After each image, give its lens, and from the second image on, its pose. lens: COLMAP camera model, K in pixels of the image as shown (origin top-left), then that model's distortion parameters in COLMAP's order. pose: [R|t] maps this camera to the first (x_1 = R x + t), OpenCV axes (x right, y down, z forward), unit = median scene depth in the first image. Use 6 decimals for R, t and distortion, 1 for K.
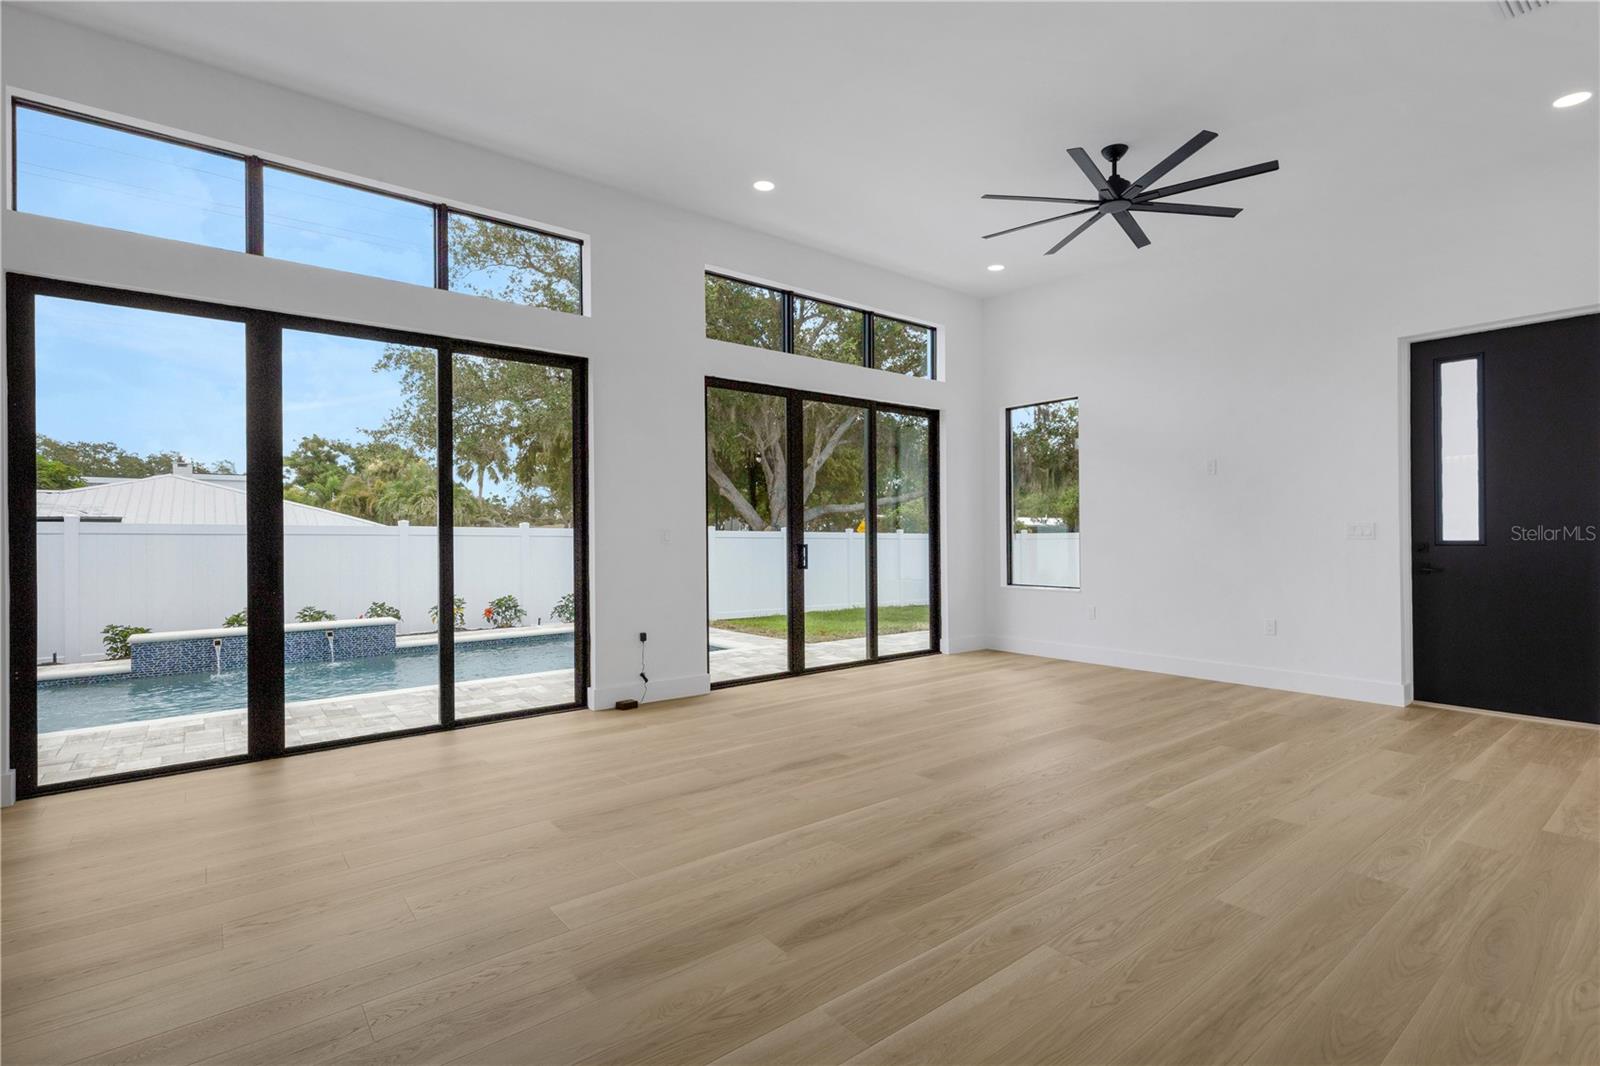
lens RADIAL K [[747.3, 0, 794.0], [0, 747.3, 538.1], [0, 0, 1]] dist [0.003844, 0.000402]
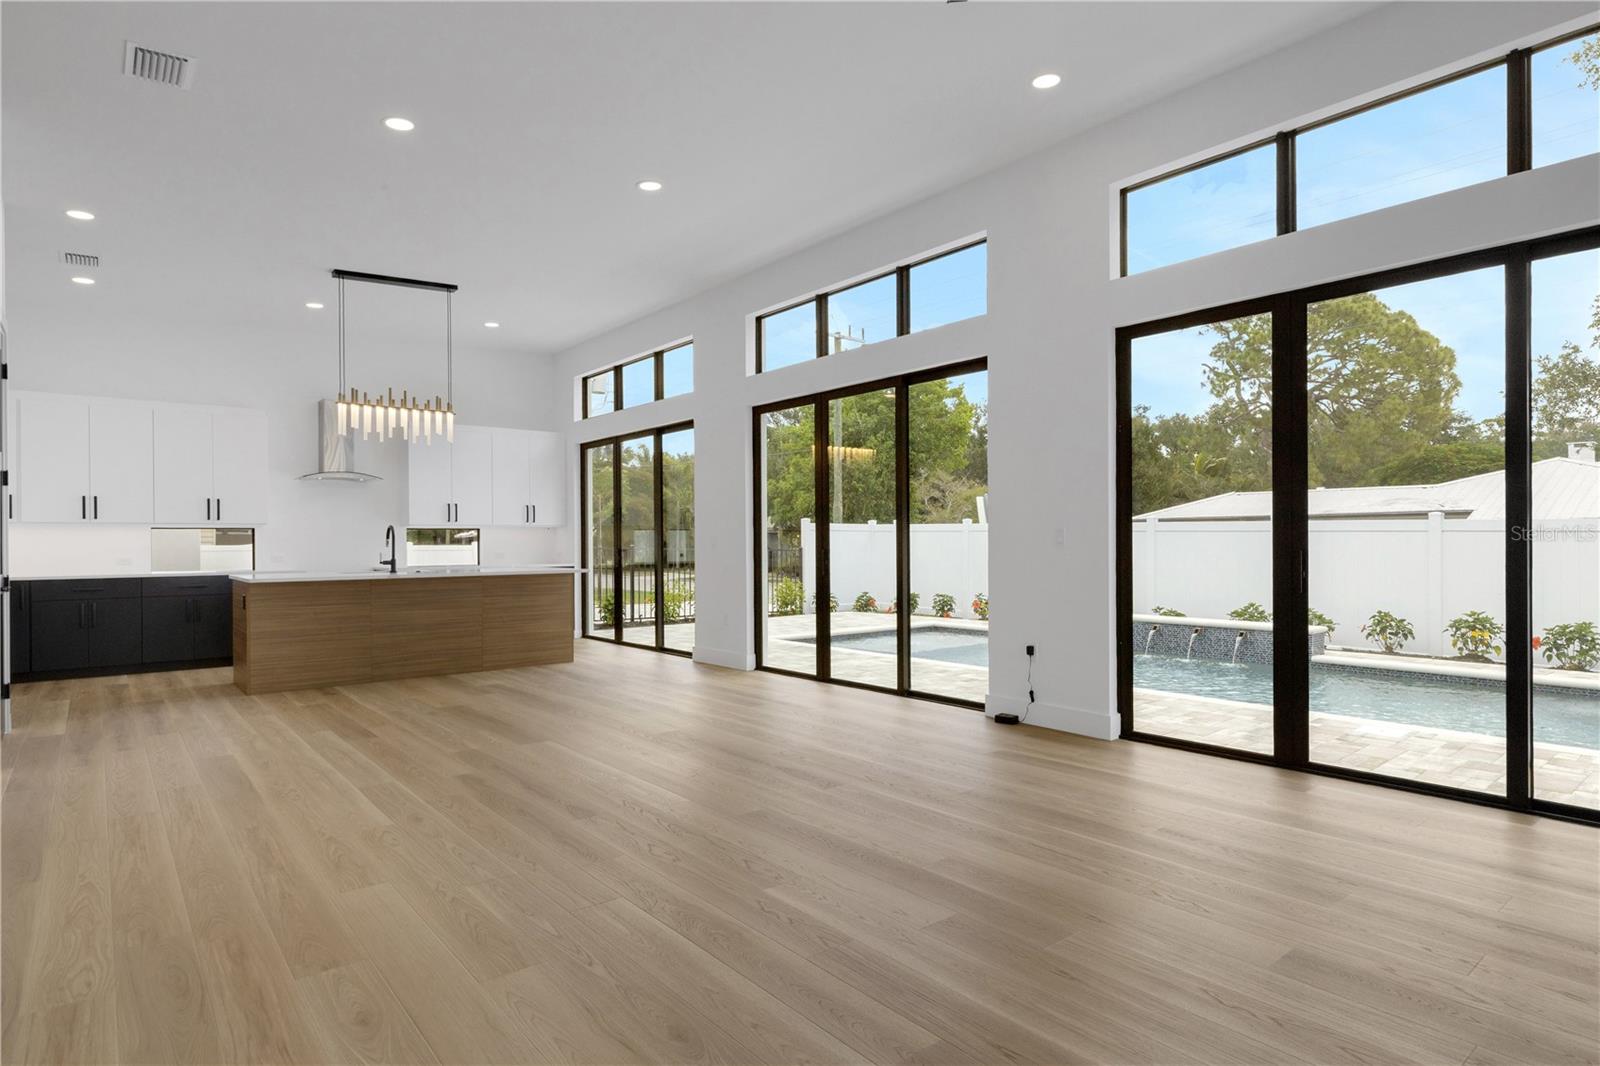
lens RADIAL K [[876.3, 0, 774.6], [0, 876.3, 539.9], [0, 0, 1]] dist [0.022853, -0.000863]
pose [[-0.009945, 0.003400, -0.999945, 1.039662], [0.010479, 0.999940, 0.003295, -0.002333], [0.999896, -0.010445, -0.009980, 0.898677]]
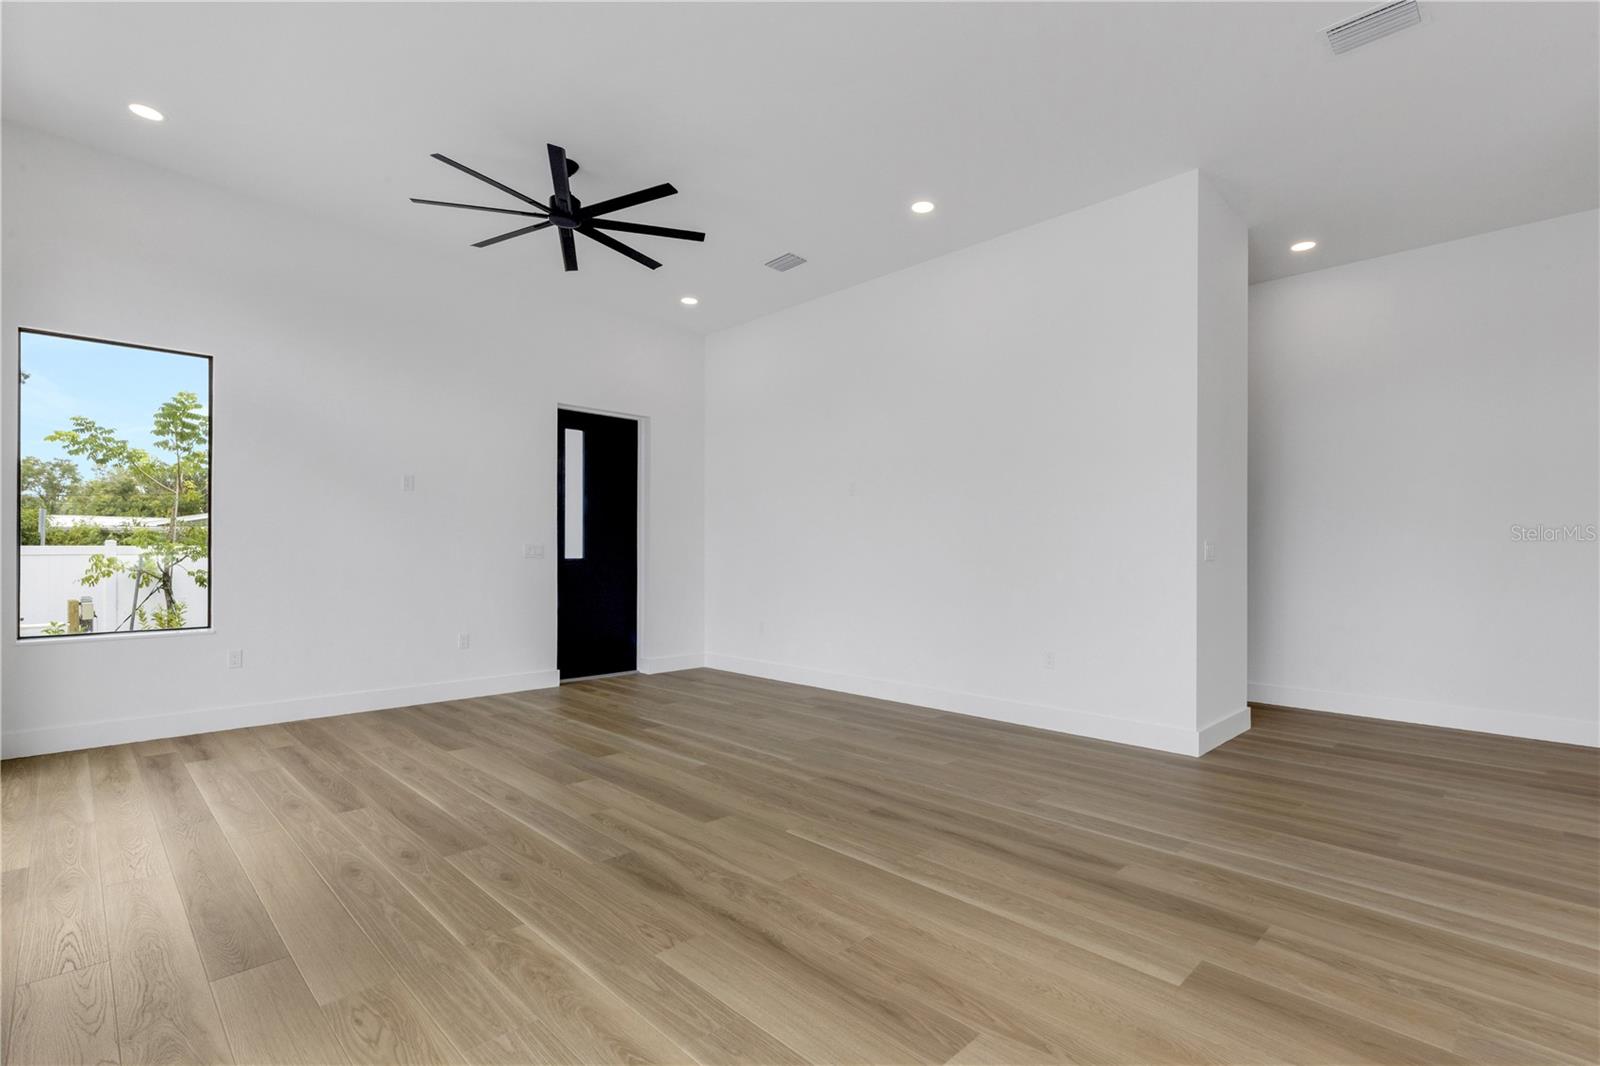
lens RADIAL K [[752.0, 0, 806.9], [0, 752.0, 554.3], [0, 0, 1]] dist [0.010079, 0.000240]
pose [[-0.111158, 0.006803, 0.993779, -0.641606], [0.000729, 0.999977, -0.006764, 0.005769], [-0.993803, -0.000027, -0.111160, 0.859315]]
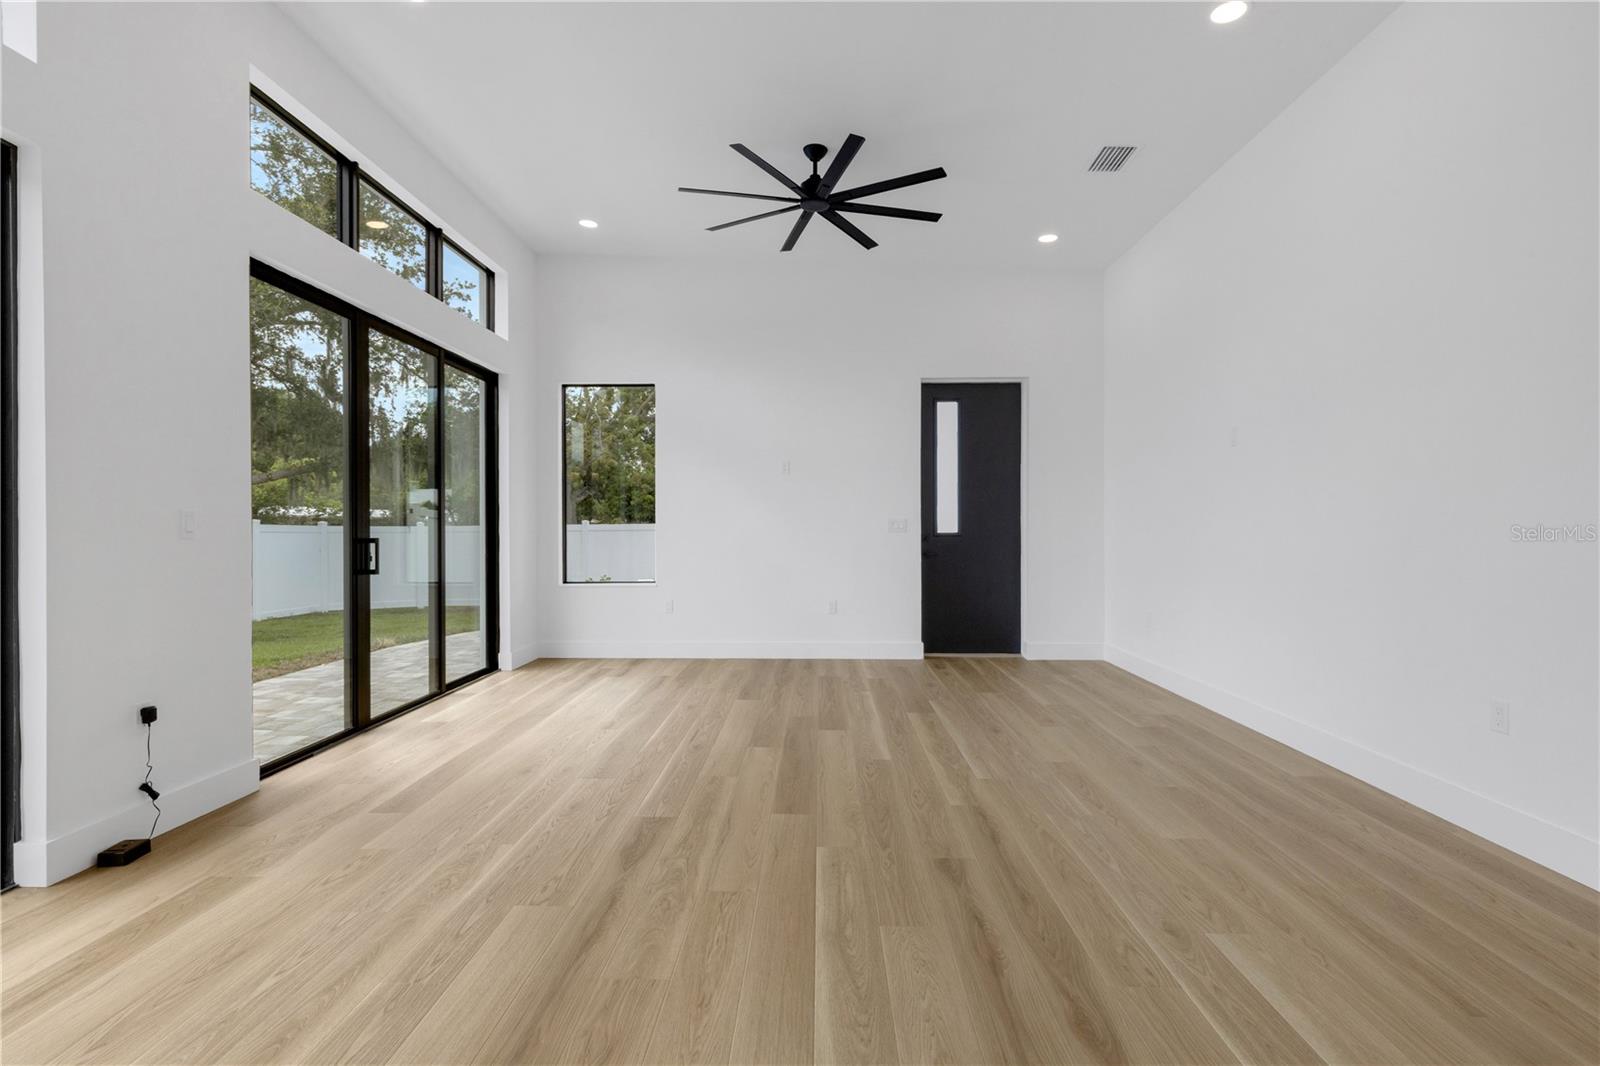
lens RADIAL K [[747.3, 0, 792.6], [0, 747.3, 537.6], [0, 0, 1]] dist [0.003844, 0.000402]
pose [[0.643726, -0.002909, 0.765251, -0.399508], [-0.002678, 0.999978, 0.006054, 0.005075], [-0.765251, -0.005946, 0.643704, 0.398854]]
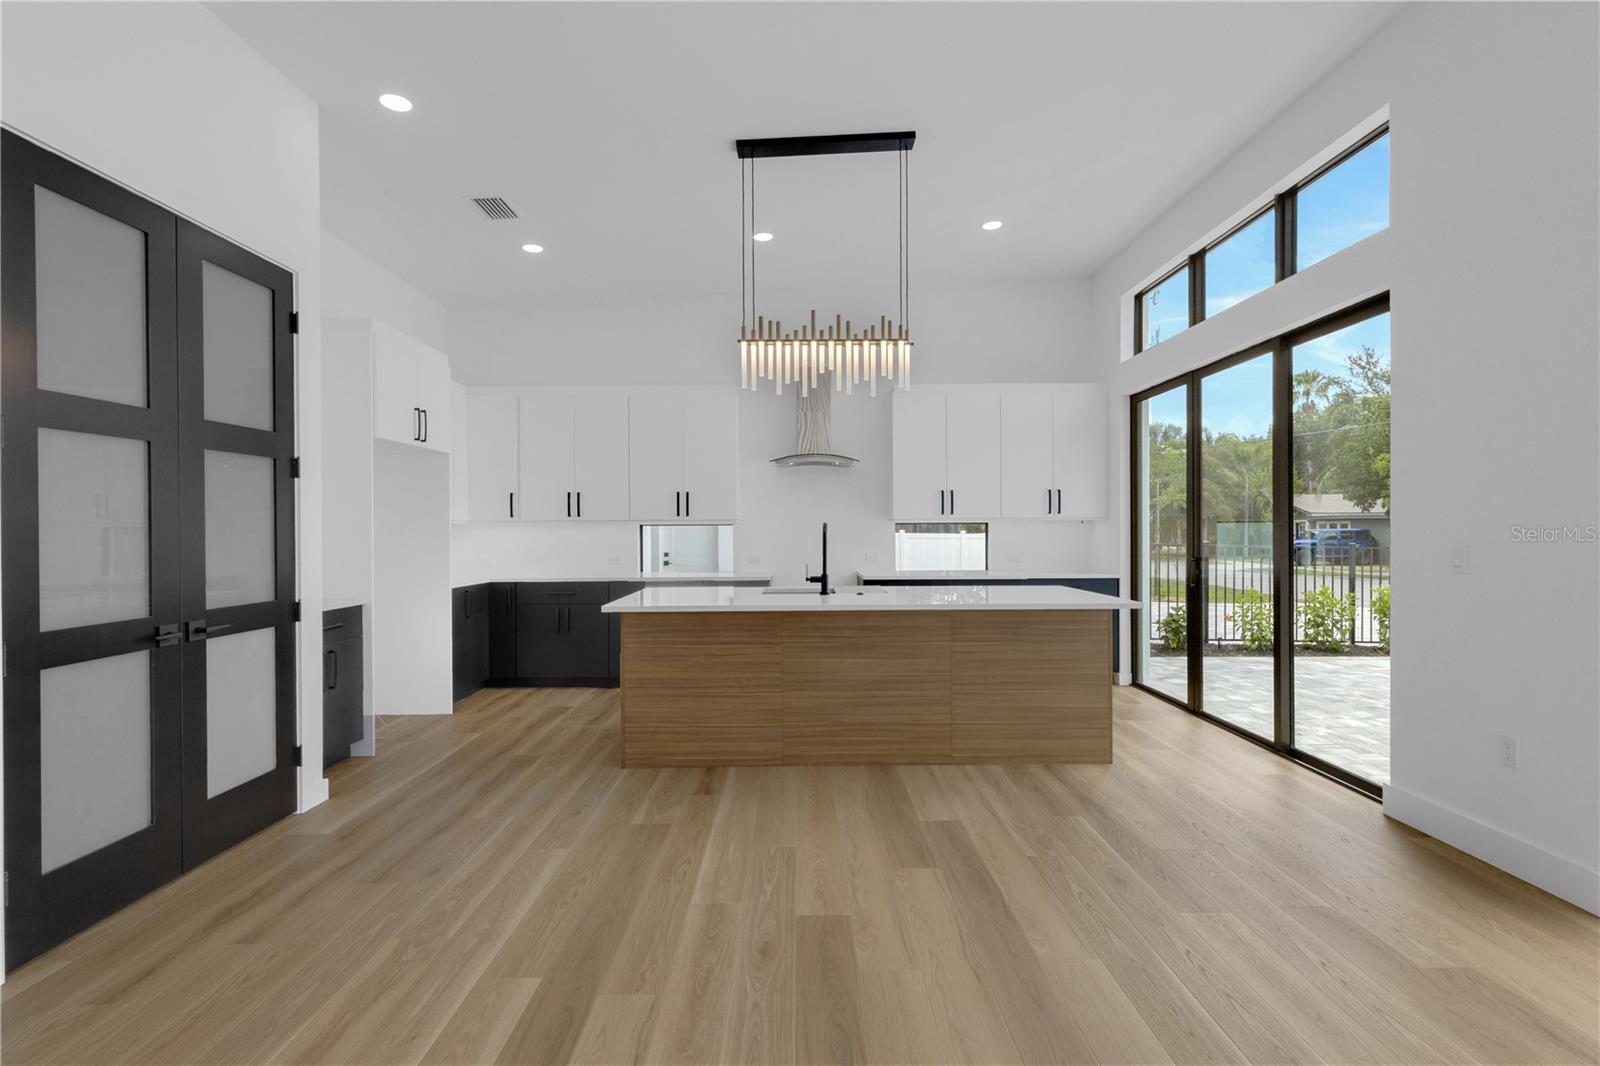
lens RADIAL K [[729.7, 0, 804.3], [0, 729.7, 528.3], [0, 0, 1]] dist [0.003519, 0.000431]
pose [[-0.610071, 0.008745, -0.792298, 0.010963], [0.009511, 0.999948, 0.003714, -0.032396], [0.792289, -0.005269, -0.610123, 0.675011]]
